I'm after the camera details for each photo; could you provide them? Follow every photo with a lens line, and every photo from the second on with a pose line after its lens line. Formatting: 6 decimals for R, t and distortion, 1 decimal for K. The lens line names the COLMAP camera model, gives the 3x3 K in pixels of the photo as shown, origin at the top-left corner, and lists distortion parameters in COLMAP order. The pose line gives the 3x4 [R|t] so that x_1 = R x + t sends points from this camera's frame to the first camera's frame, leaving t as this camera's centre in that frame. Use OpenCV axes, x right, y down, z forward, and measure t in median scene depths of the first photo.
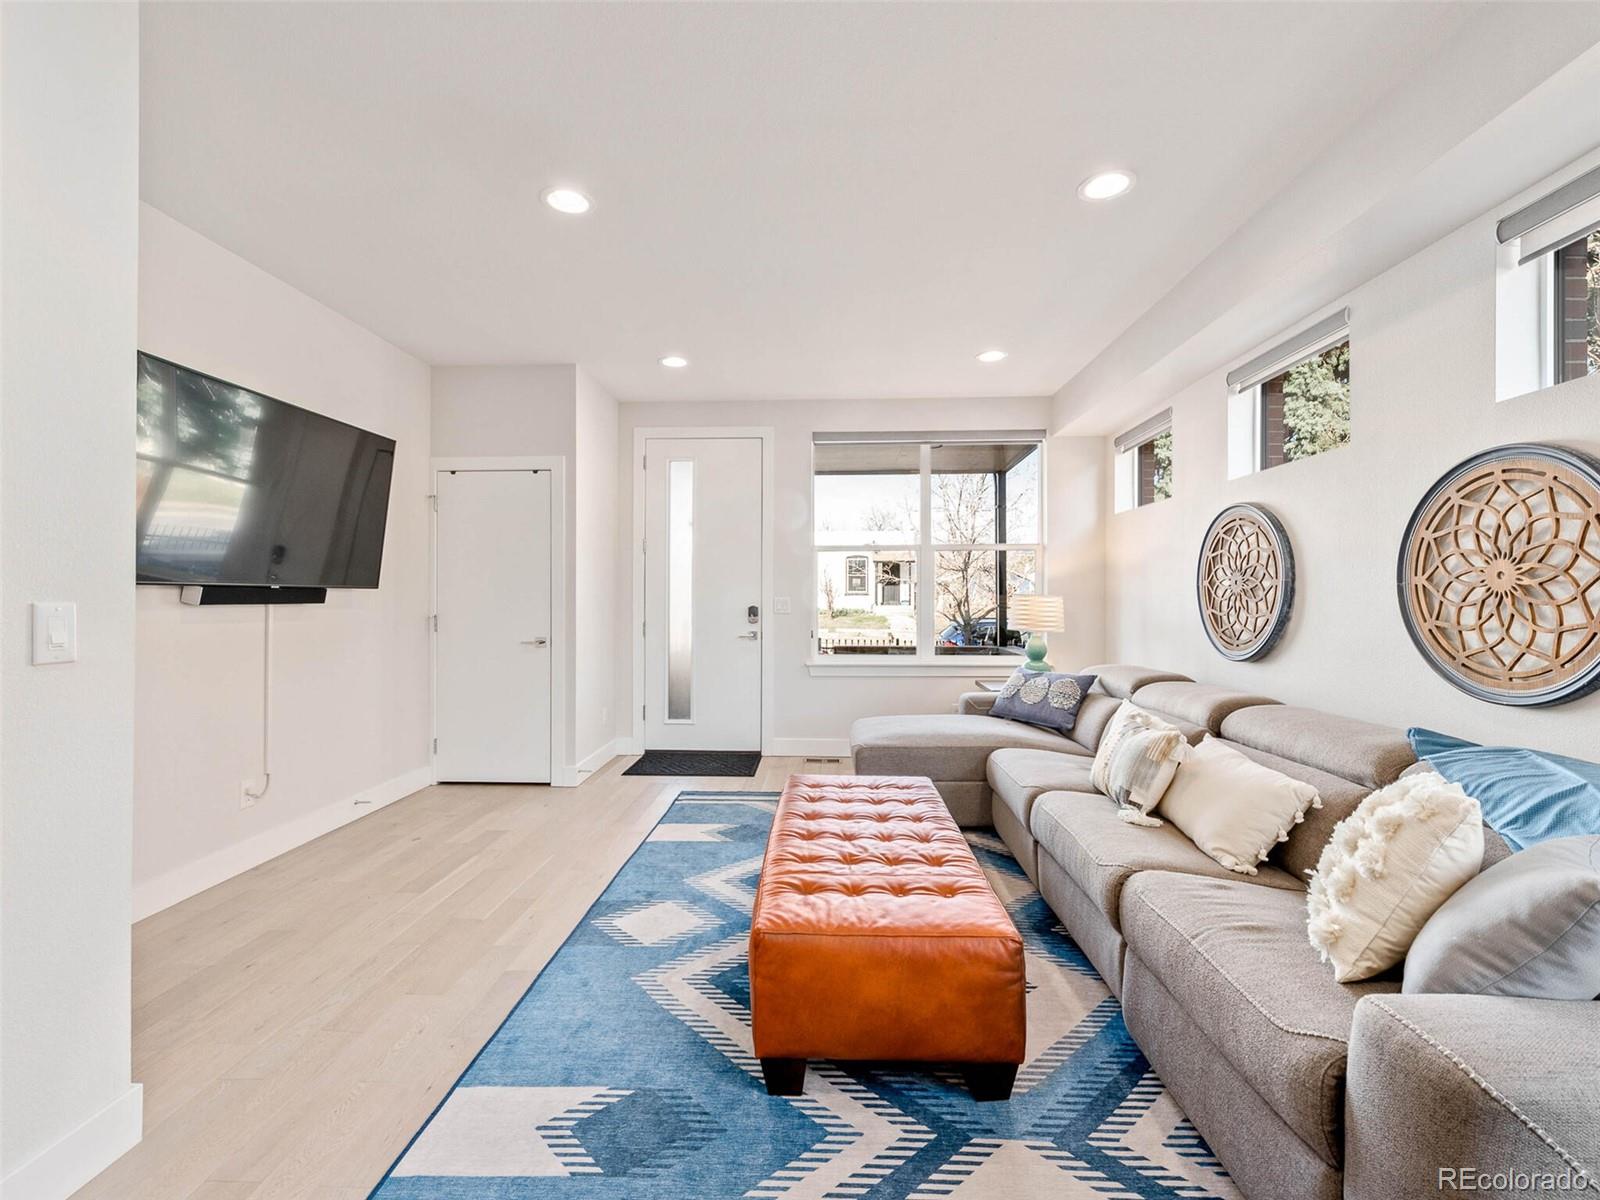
lens RADIAL K [[707.1, 0, 797.2], [0, 707.1, 594.7], [0, 0, 1]] dist [0.013612, -0.004770]
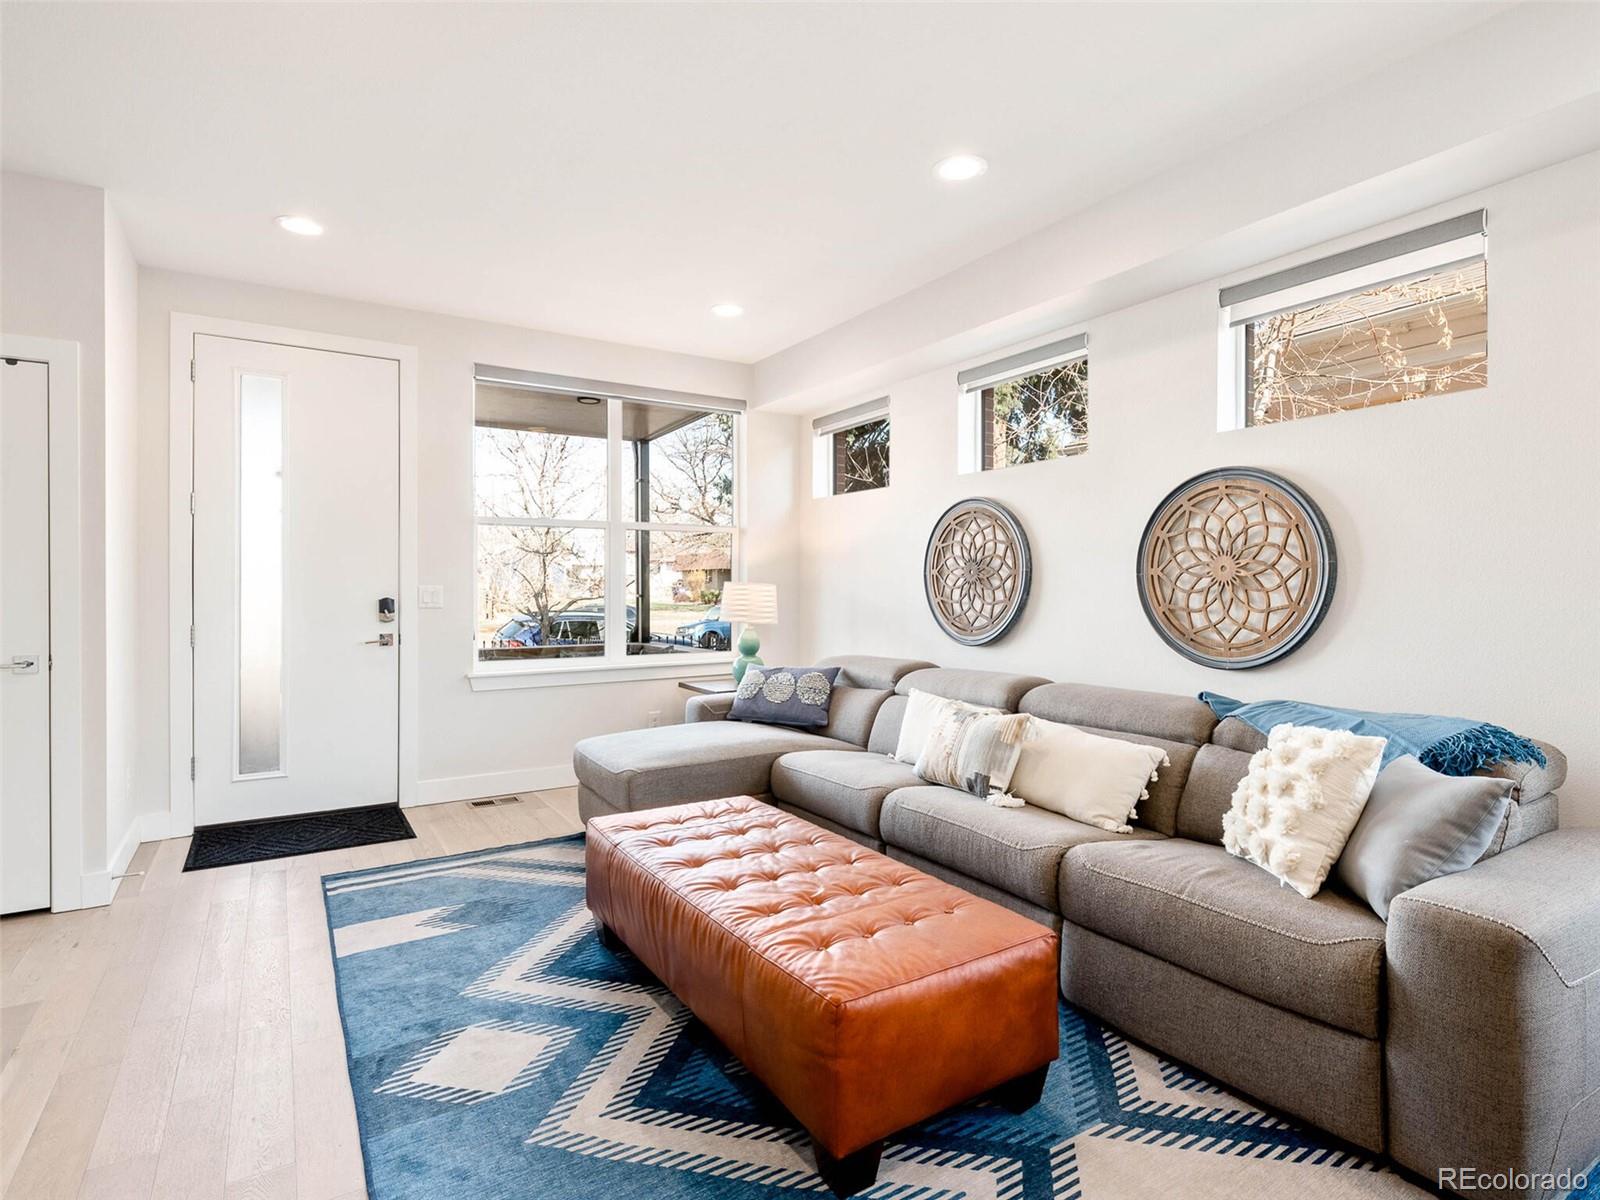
lens RADIAL K [[833.5, 0, 801.5], [0, 833.5, 591.8], [0, 0, 1]] dist [0.011459, -0.003959]
pose [[0.821515, -0.003950, 0.570174, -0.366479], [-0.002441, 0.999942, 0.010446, 0.000485], [-0.570182, -0.009973, 0.821458, 0.147822]]
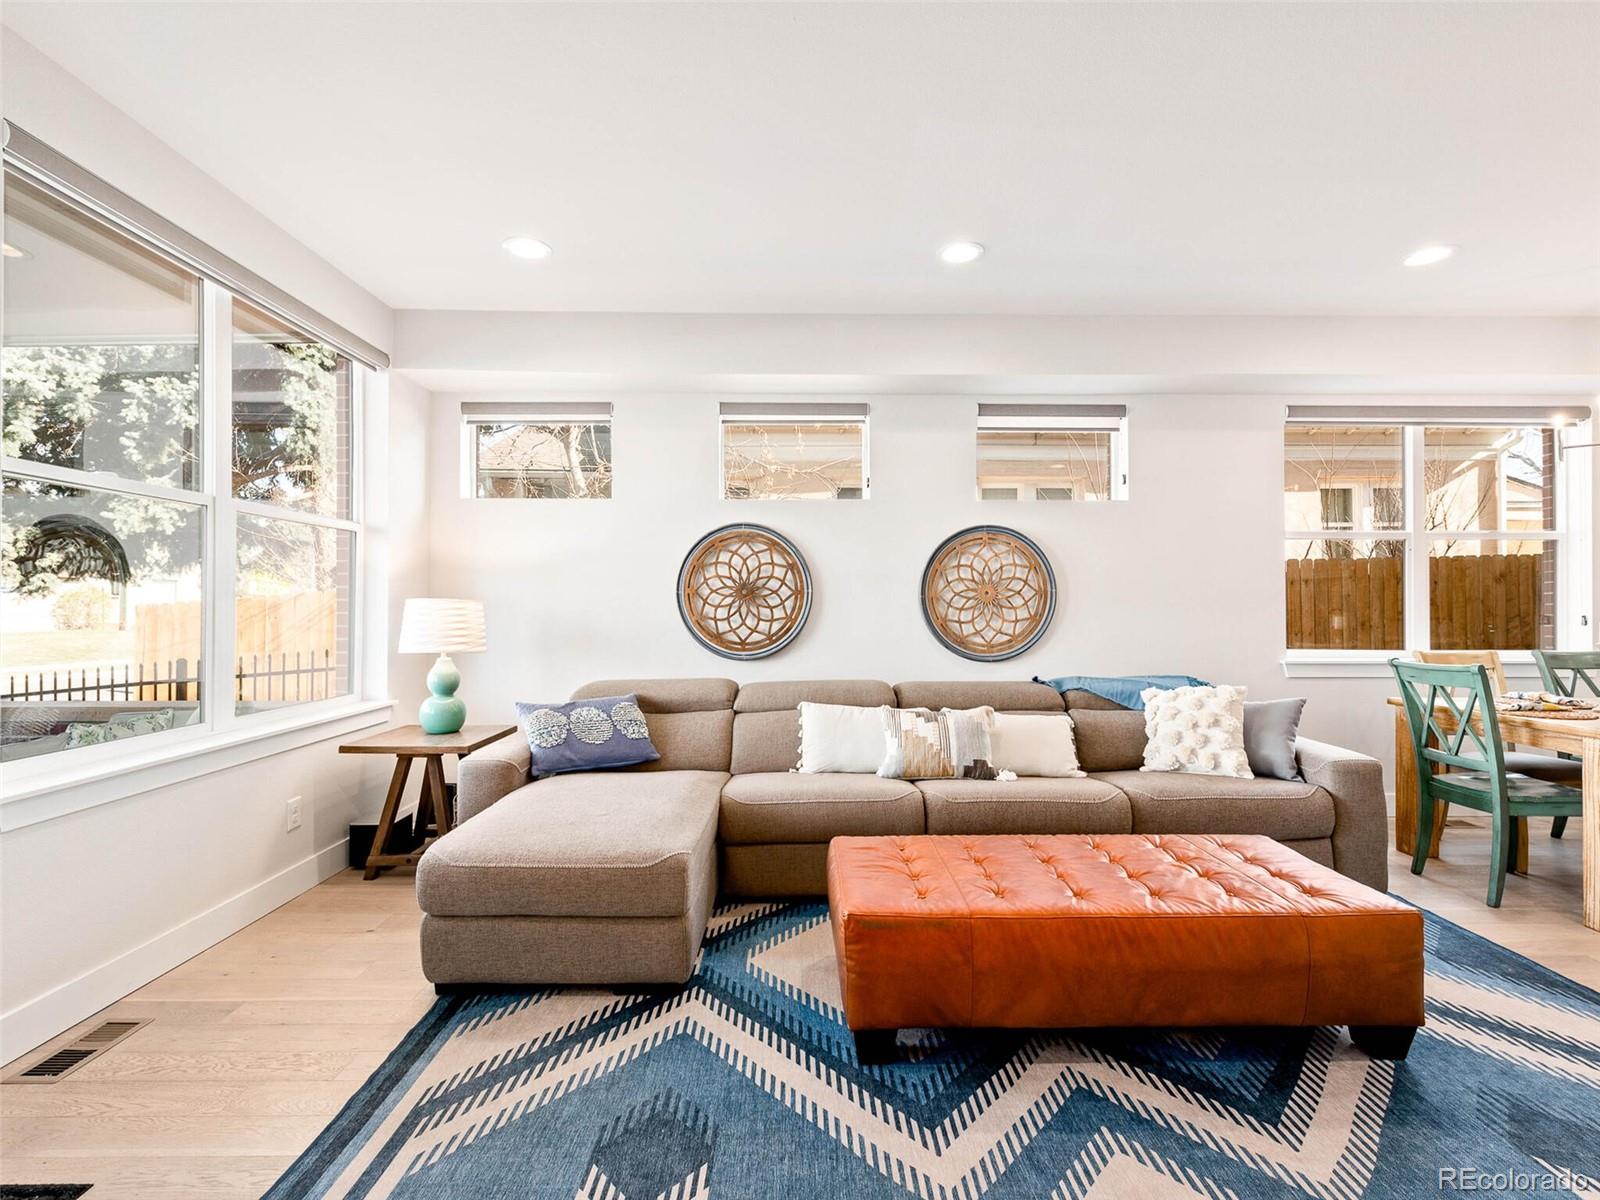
lens RADIAL K [[707.1, 0, 804.0], [0, 707.1, 609.2], [0, 0, 1]] dist [0.013612, -0.004770]
pose [[-0.056665, -0.005675, 0.998377, -0.639642], [-0.006415, 0.999965, 0.005320, 0.005586], [-0.998373, -0.006103, -0.056699, 1.182764]]
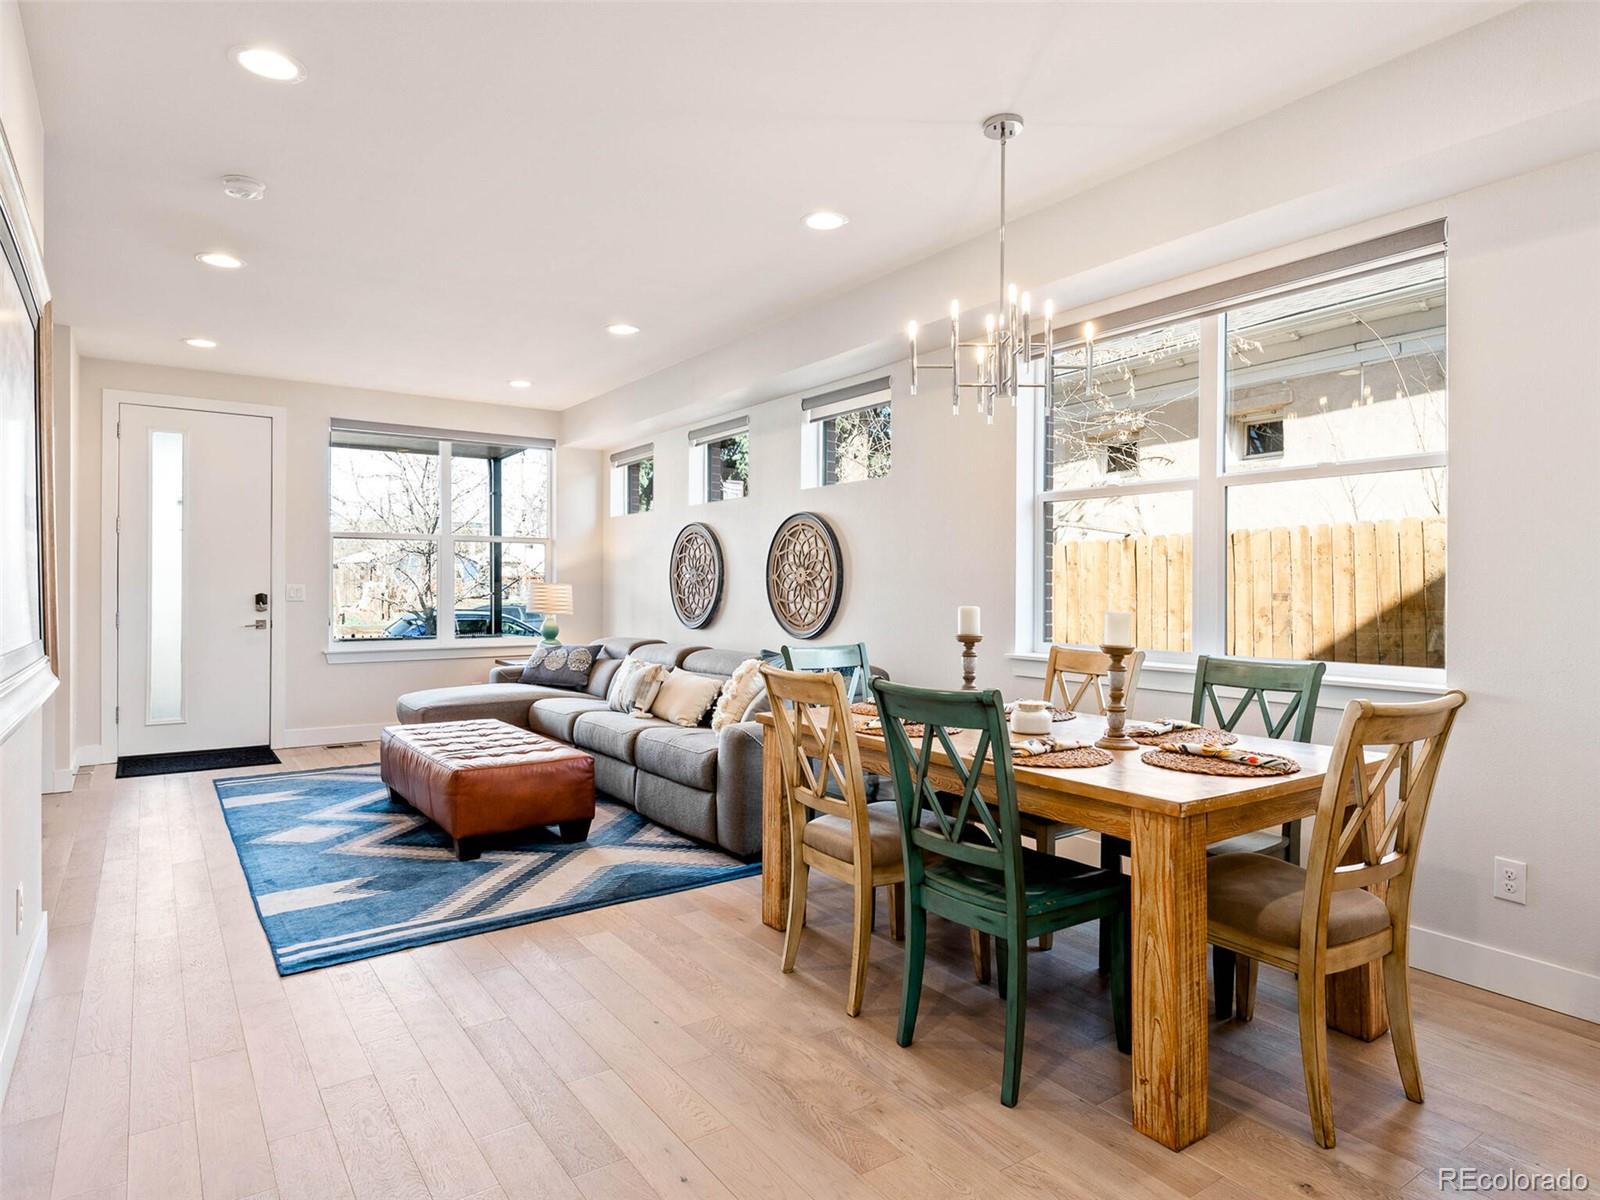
lens RADIAL K [[932.3, 0, 796.1], [0, 932.3, 590.8], [0, 0, 1]] dist [0.022056, -0.008465]
pose [[0.794920, -0.000162, 0.606714, -0.477102], [-0.006125, 0.999947, 0.008291, -0.004263], [-0.606683, -0.010307, 0.794877, -0.825593]]
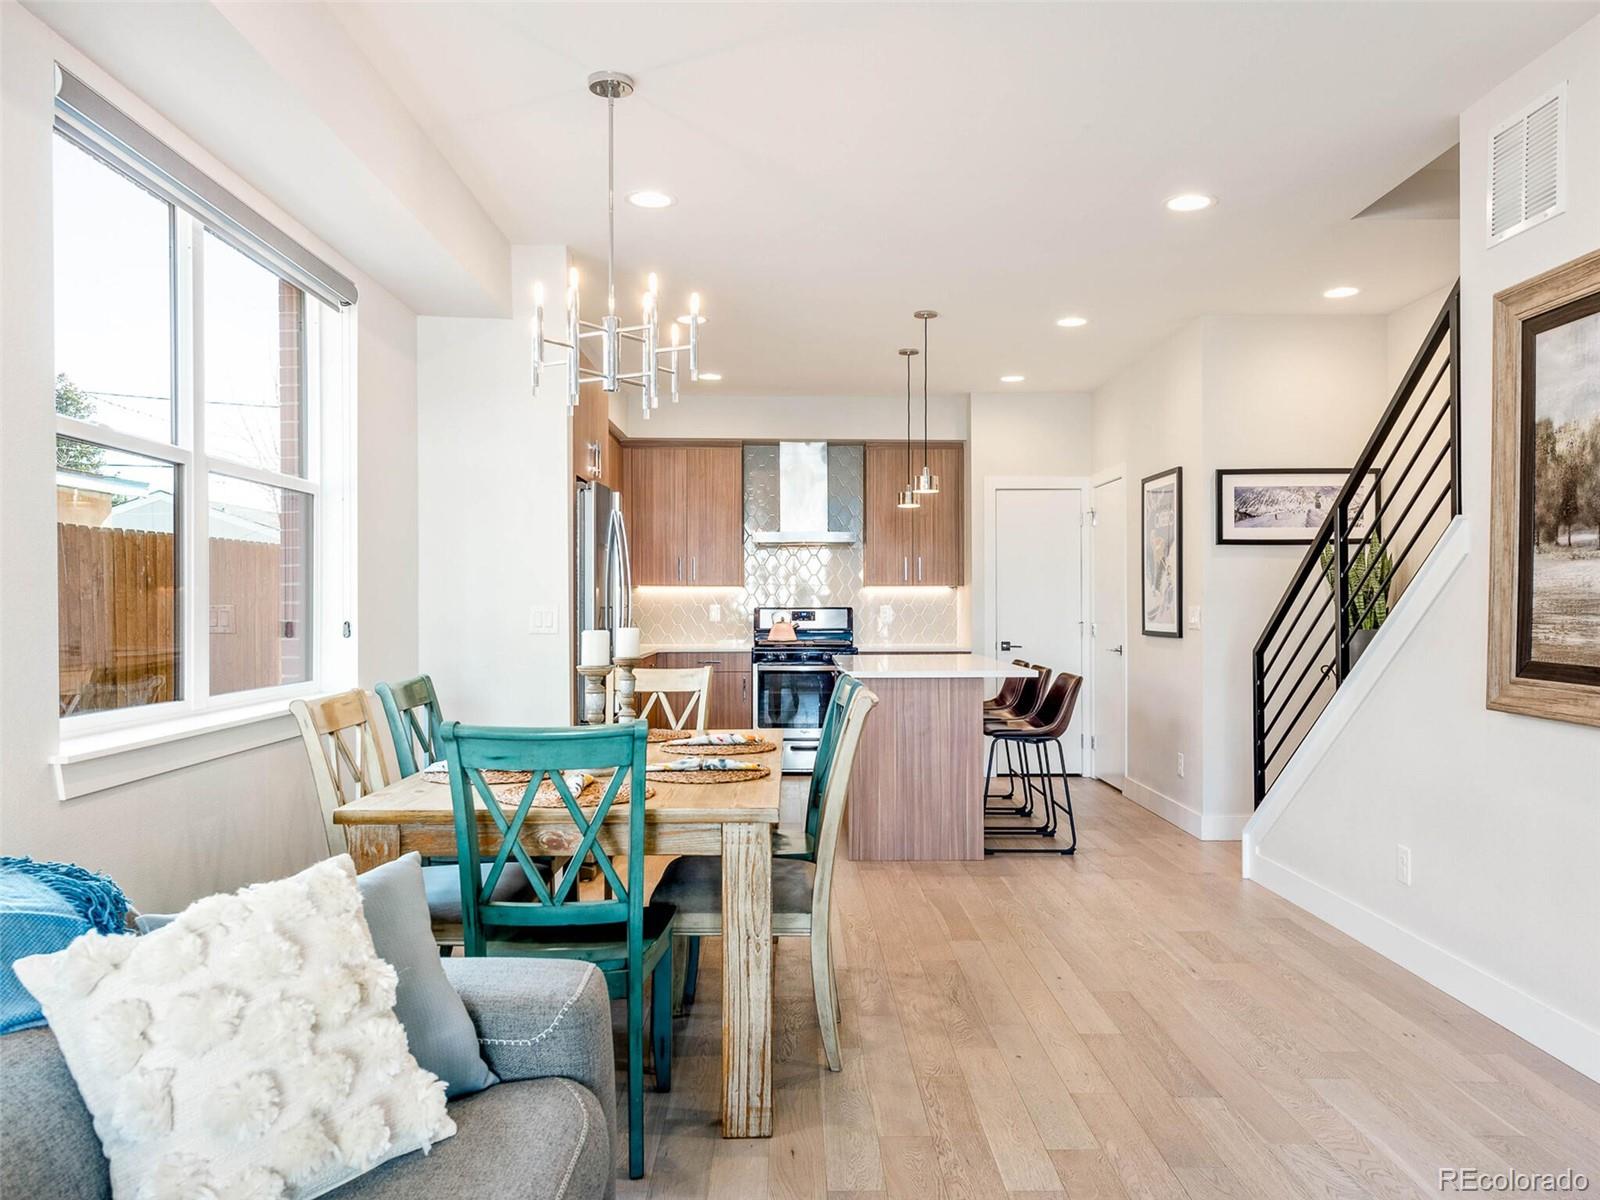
lens RADIAL K [[1192.4, 0, 802.2], [0, 1192.4, 609.7], [0, 0, 1]] dist [0.035966, -0.006864]
pose [[-0.998164, 0.000514, -0.060565, 0.225666], [0.000629, 0.999998, -0.001878, 0.004328], [0.060563, -0.001913, -0.998163, 1.057135]]
